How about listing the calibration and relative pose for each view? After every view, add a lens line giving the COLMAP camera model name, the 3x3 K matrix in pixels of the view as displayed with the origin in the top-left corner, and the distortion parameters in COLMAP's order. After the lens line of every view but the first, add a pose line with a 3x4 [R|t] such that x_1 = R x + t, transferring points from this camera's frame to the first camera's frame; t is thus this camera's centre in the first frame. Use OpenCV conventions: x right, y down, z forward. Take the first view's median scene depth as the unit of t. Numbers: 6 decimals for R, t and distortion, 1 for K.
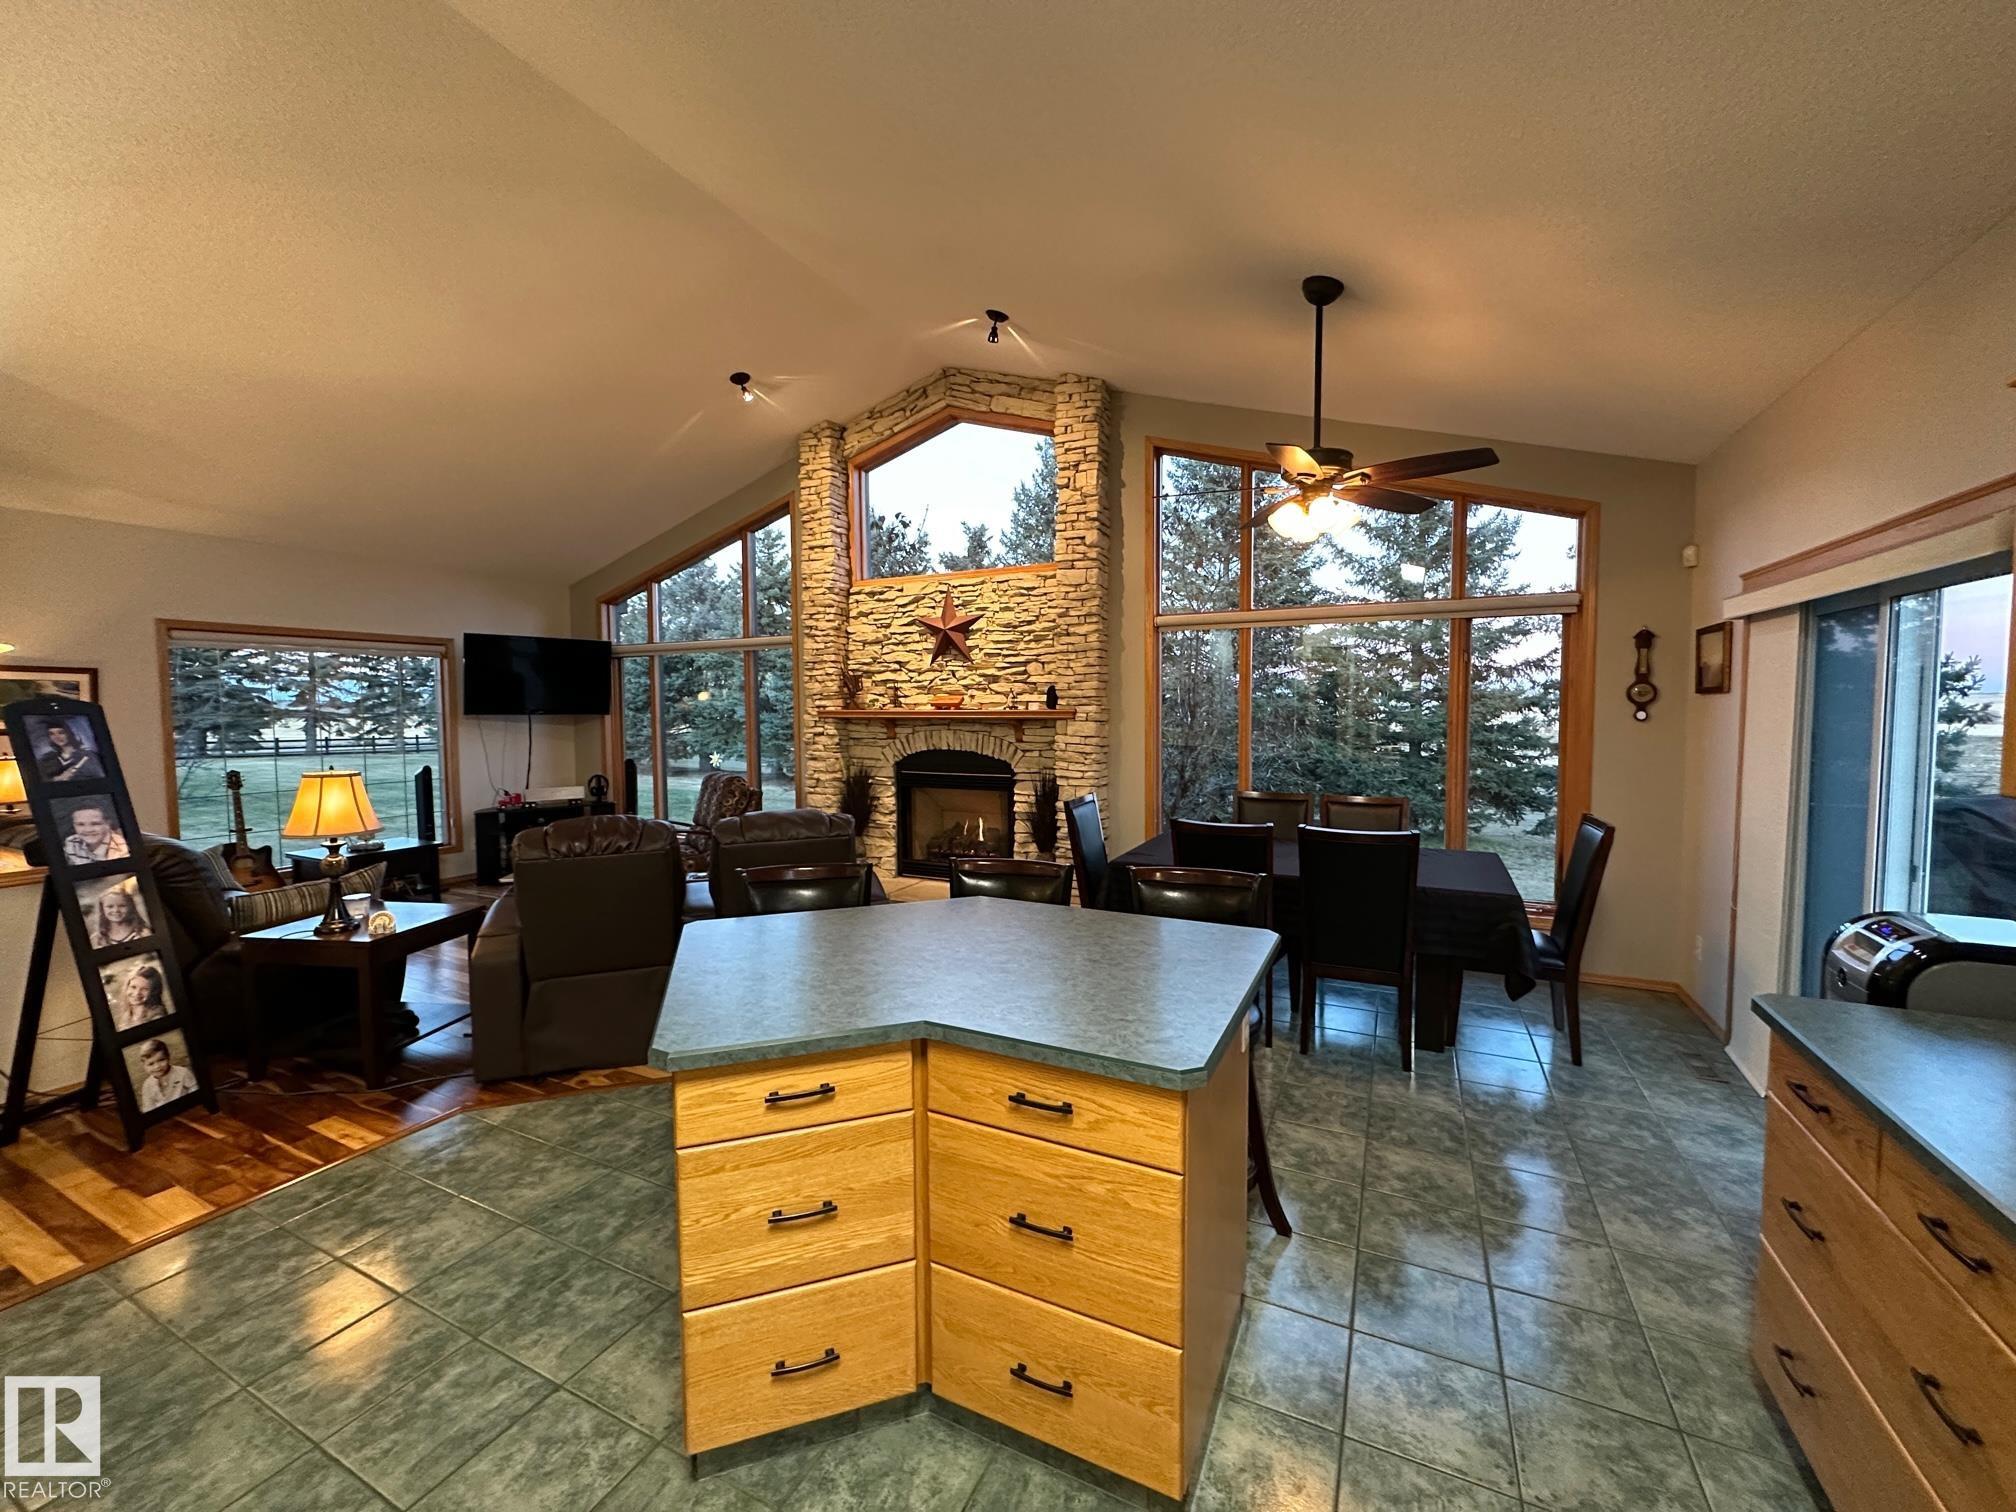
lens RADIAL K [[802.2, 0, 1006.2], [0, 802.2, 750.9], [0, 0, 1]] dist [-0.002135, -0.000426]
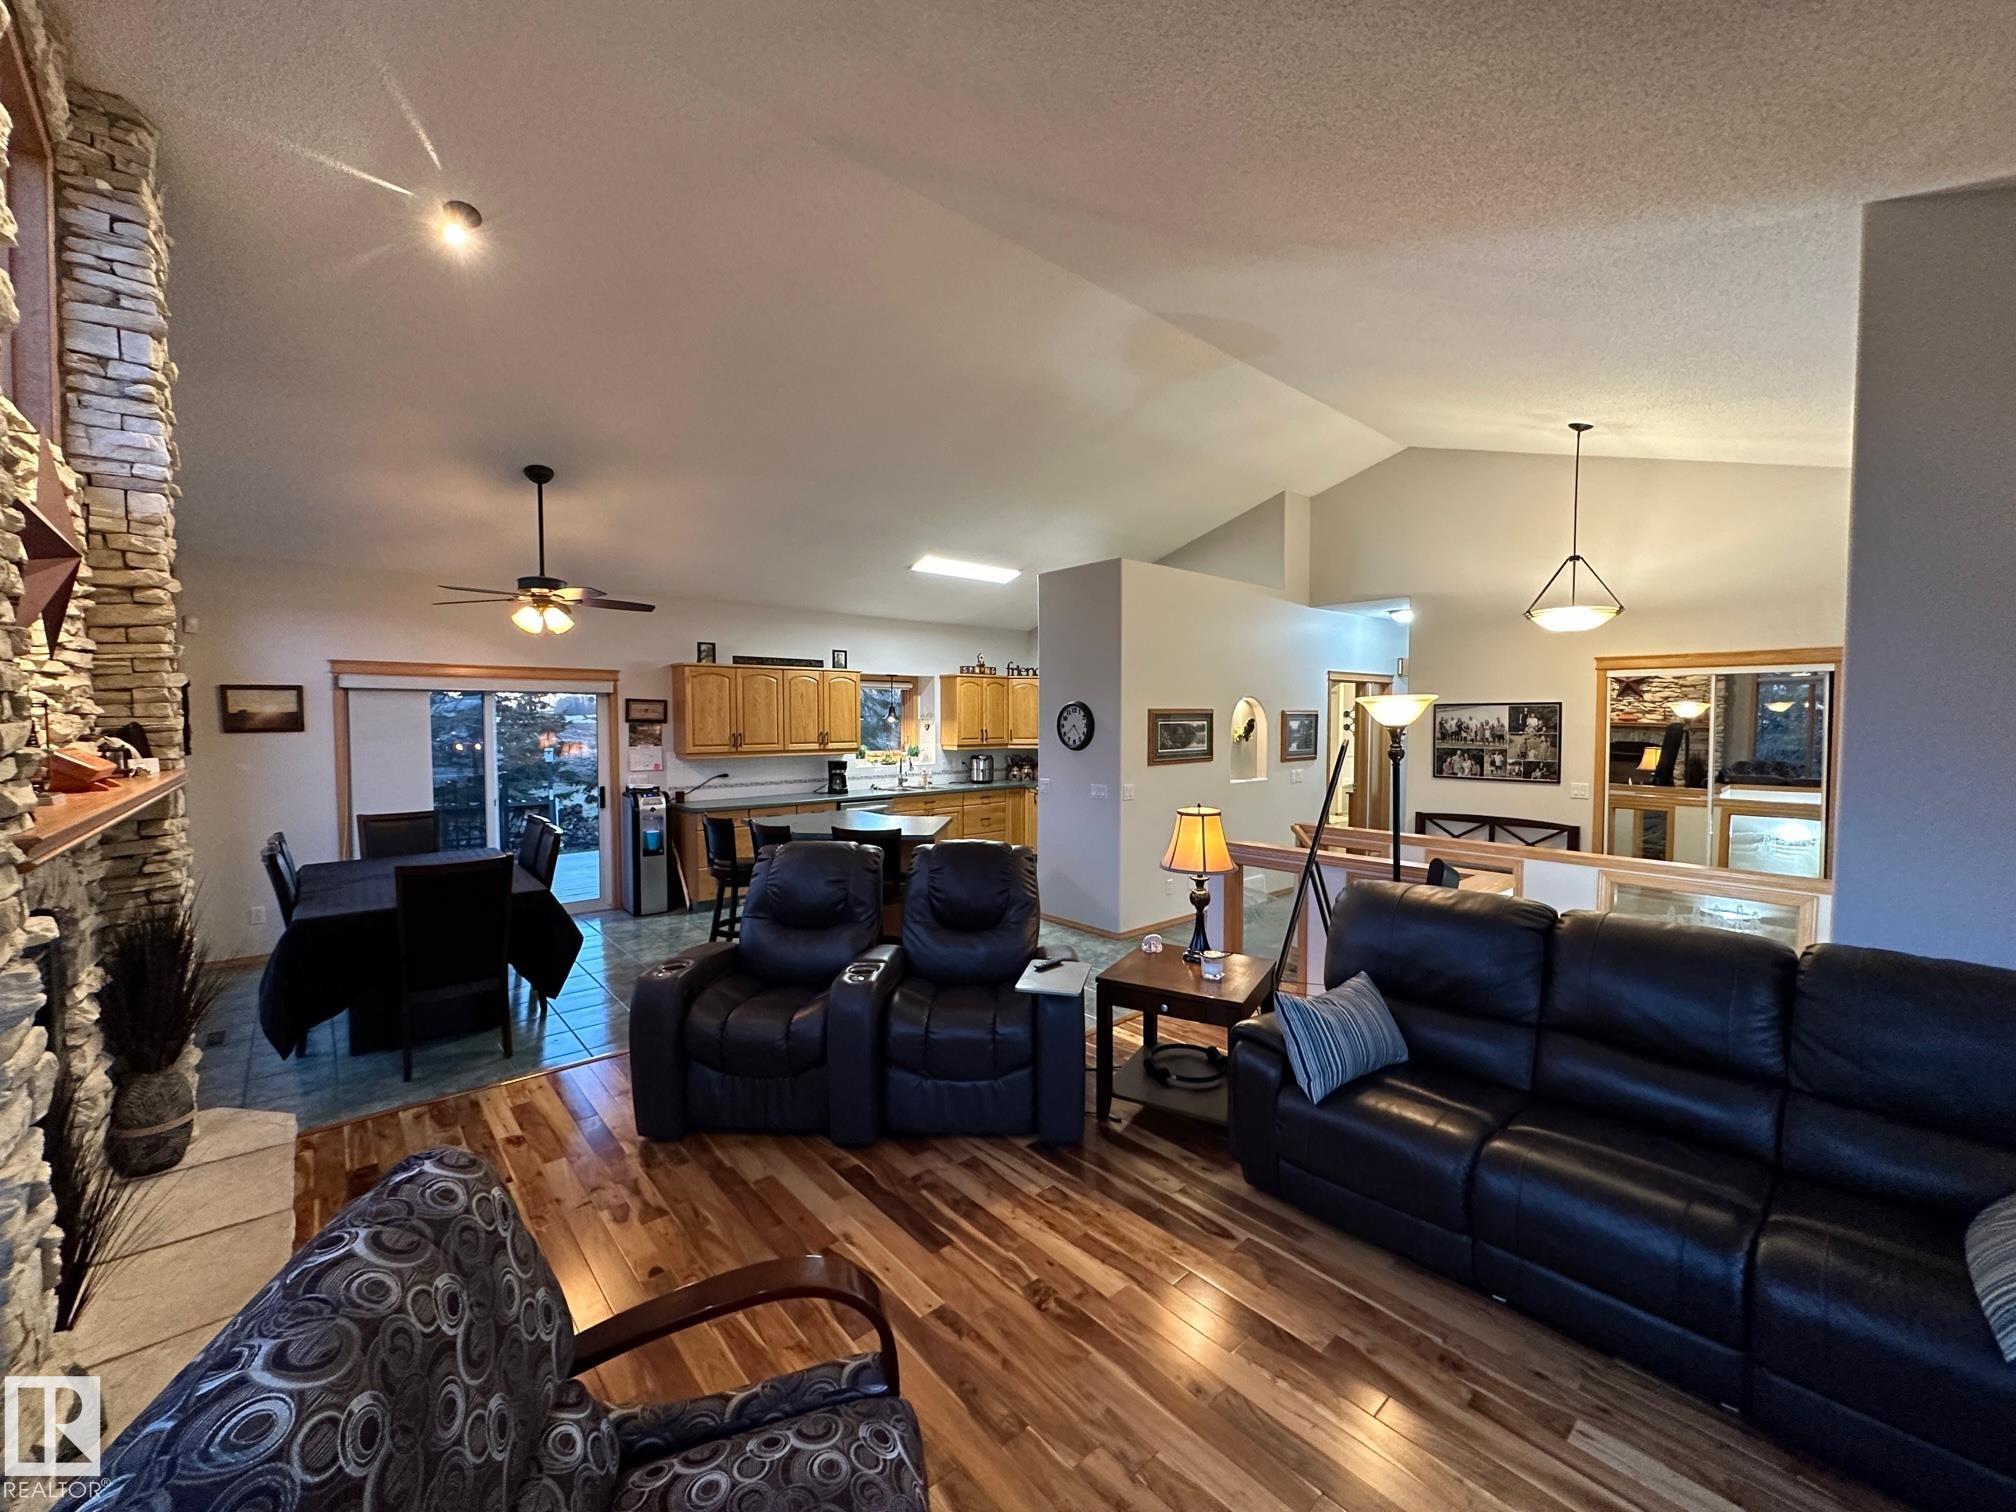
lens RADIAL K [[802.2, 0, 1011.1], [0, 802.2, 753.6], [0, 0, 1]] dist [-0.002135, -0.000426]
pose [[-0.923910, -0.013880, 0.382358, -0.558054], [0.026732, 0.994558, 0.100699, -0.088766], [-0.381675, 0.103258, -0.918511, 1.127340]]
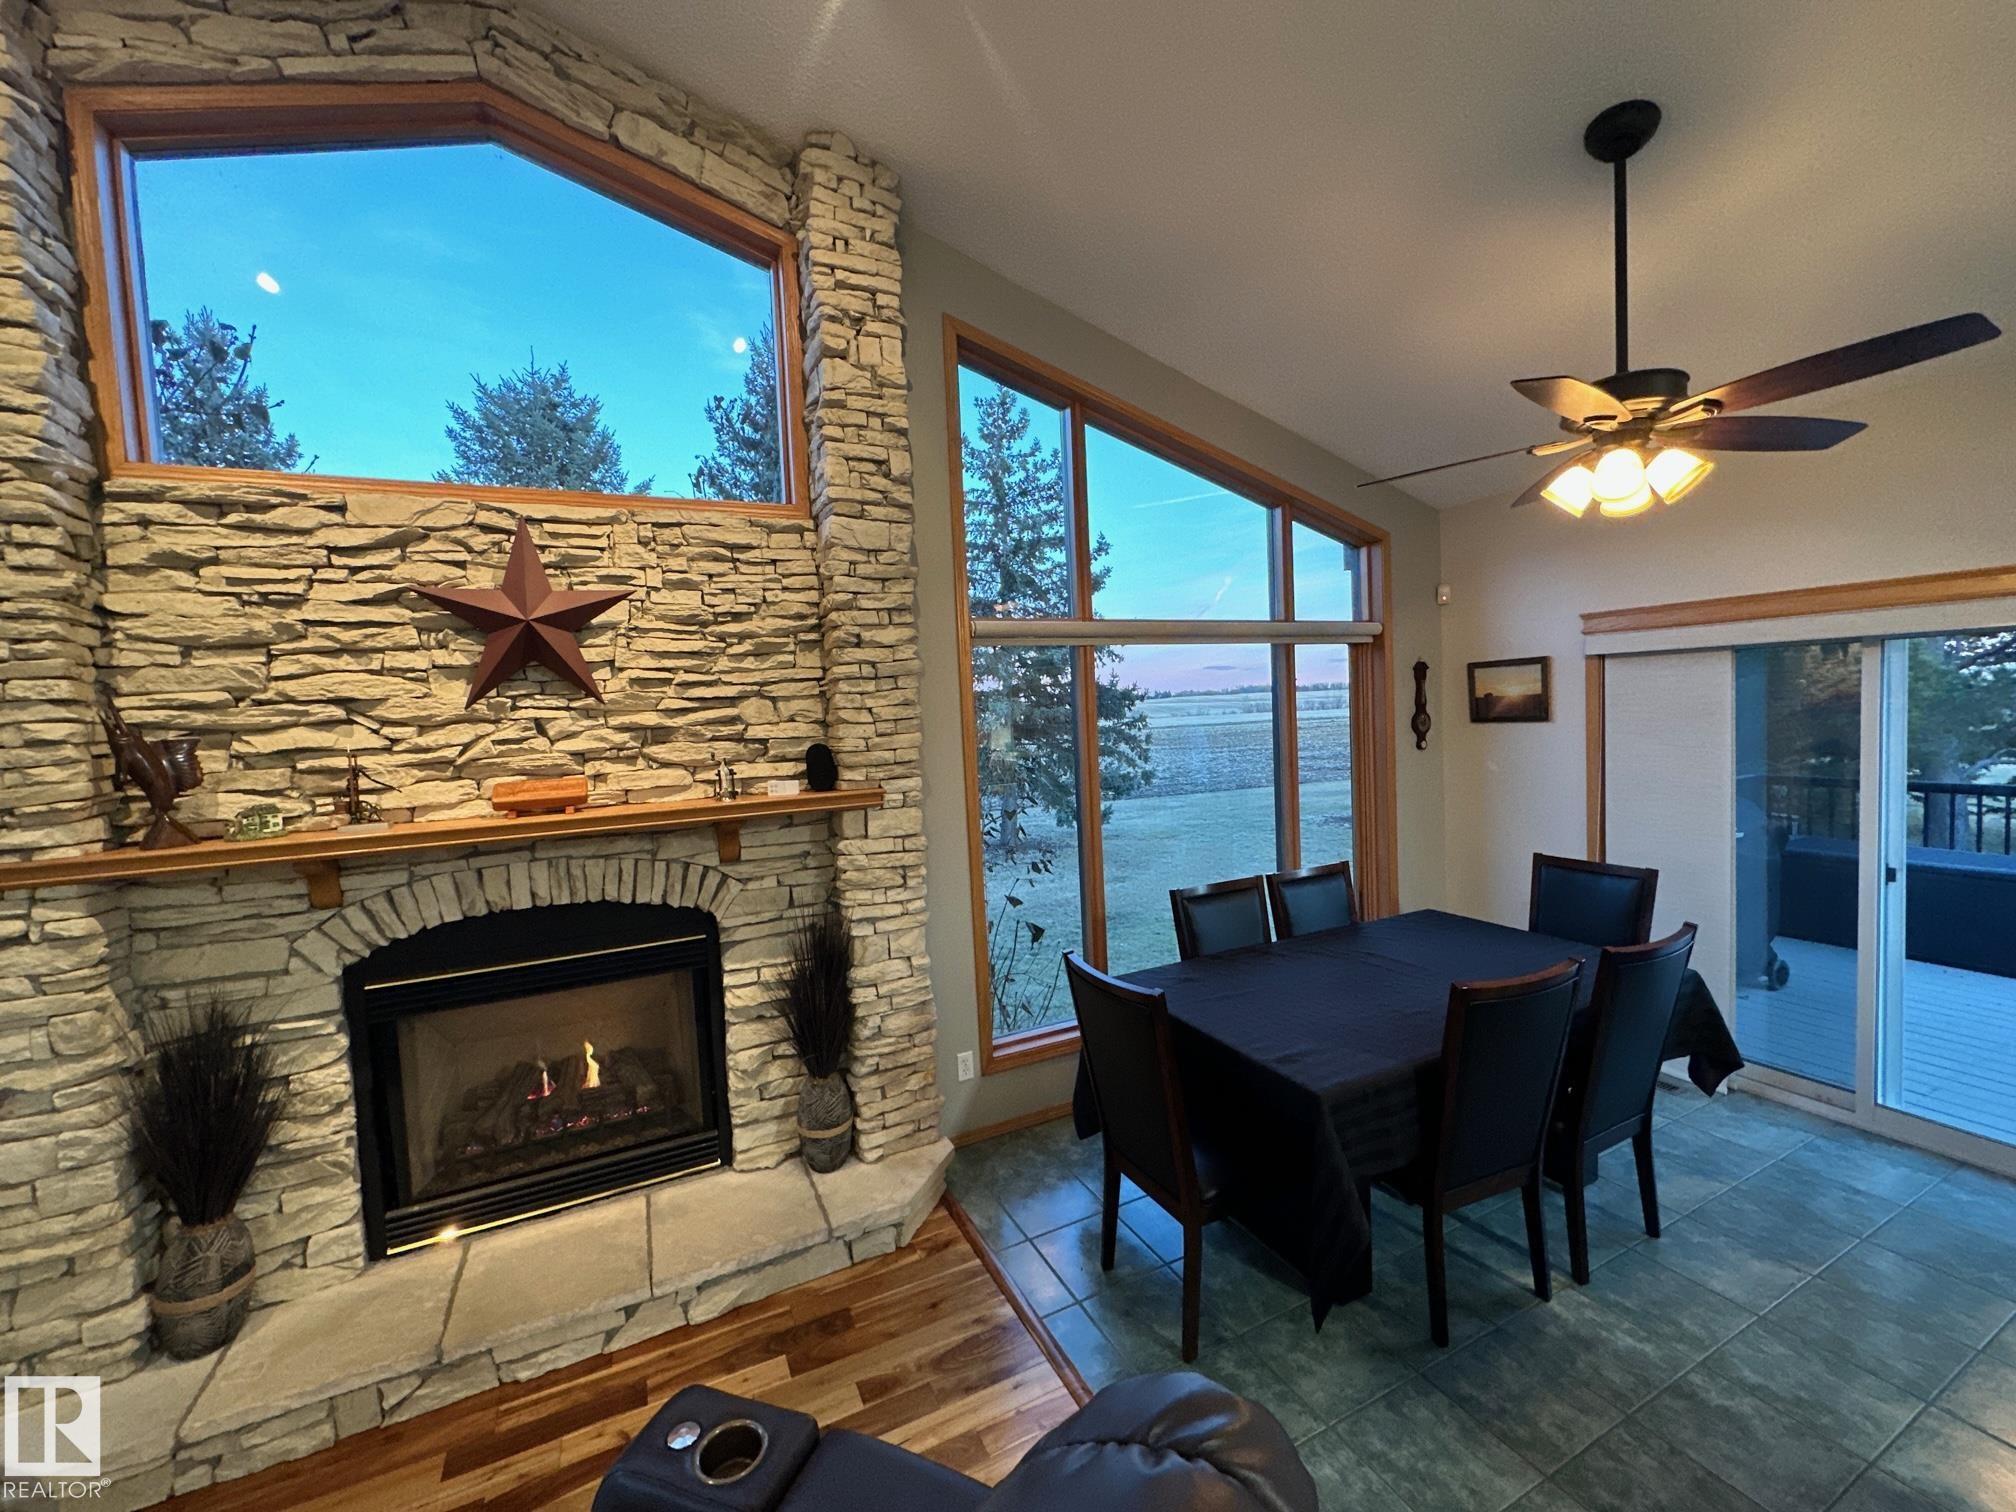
lens RADIAL K [[802.2, 0, 1009.0], [0, 802.2, 749.7], [0, 0, 1]] dist [-0.002135, -0.000426]
pose [[0.614915, -0.062720, 0.786096, -0.241480], [0.087956, 0.996067, 0.010671, -0.065800], [-0.783673, 0.062580, 0.618013, 0.537718]]
